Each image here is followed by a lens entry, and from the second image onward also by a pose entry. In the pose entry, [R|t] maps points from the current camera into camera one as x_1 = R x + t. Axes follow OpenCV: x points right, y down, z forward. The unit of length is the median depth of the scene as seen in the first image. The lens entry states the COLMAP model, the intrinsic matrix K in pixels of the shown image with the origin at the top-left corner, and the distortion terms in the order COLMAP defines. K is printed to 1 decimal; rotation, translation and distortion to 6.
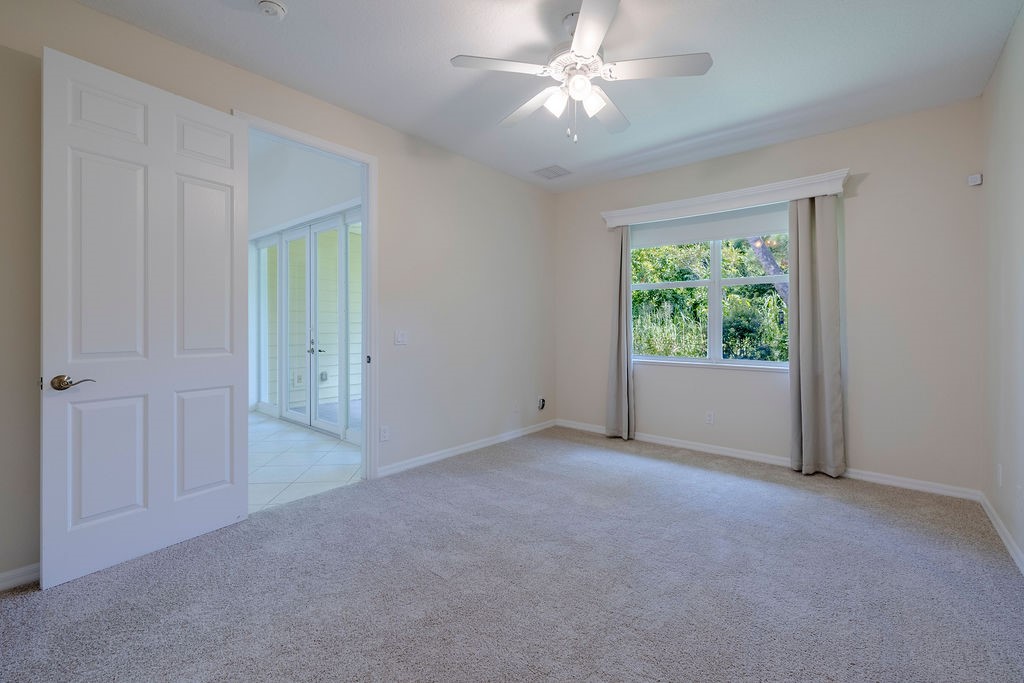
lens RADIAL K [[433.4, 0, 515.9], [0, 433.4, 328.5], [0, 0, 1]] dist [0.000653, 0.000192]
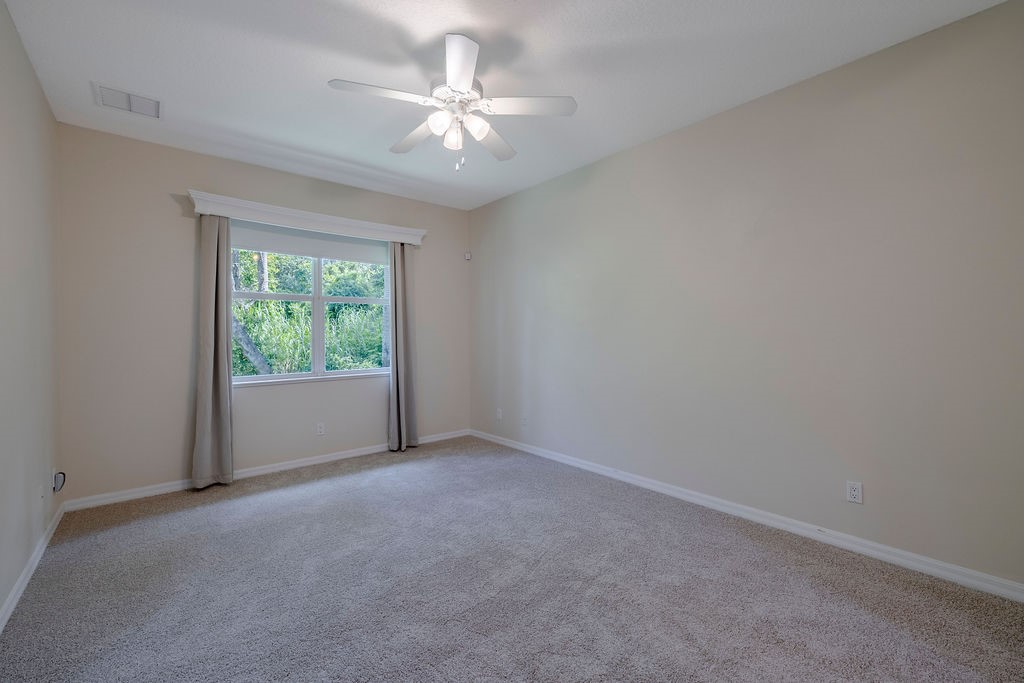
lens RADIAL K [[387.6, 0, 538.7], [0, 387.6, 337.2], [0, 0, 1]] dist [0.000595, 0.000066]
pose [[0.204098, -0.005264, 0.978936, -0.408980], [0.023264, 0.999729, 0.000525, -0.002154], [-0.978674, 0.022666, 0.204165, 0.347780]]
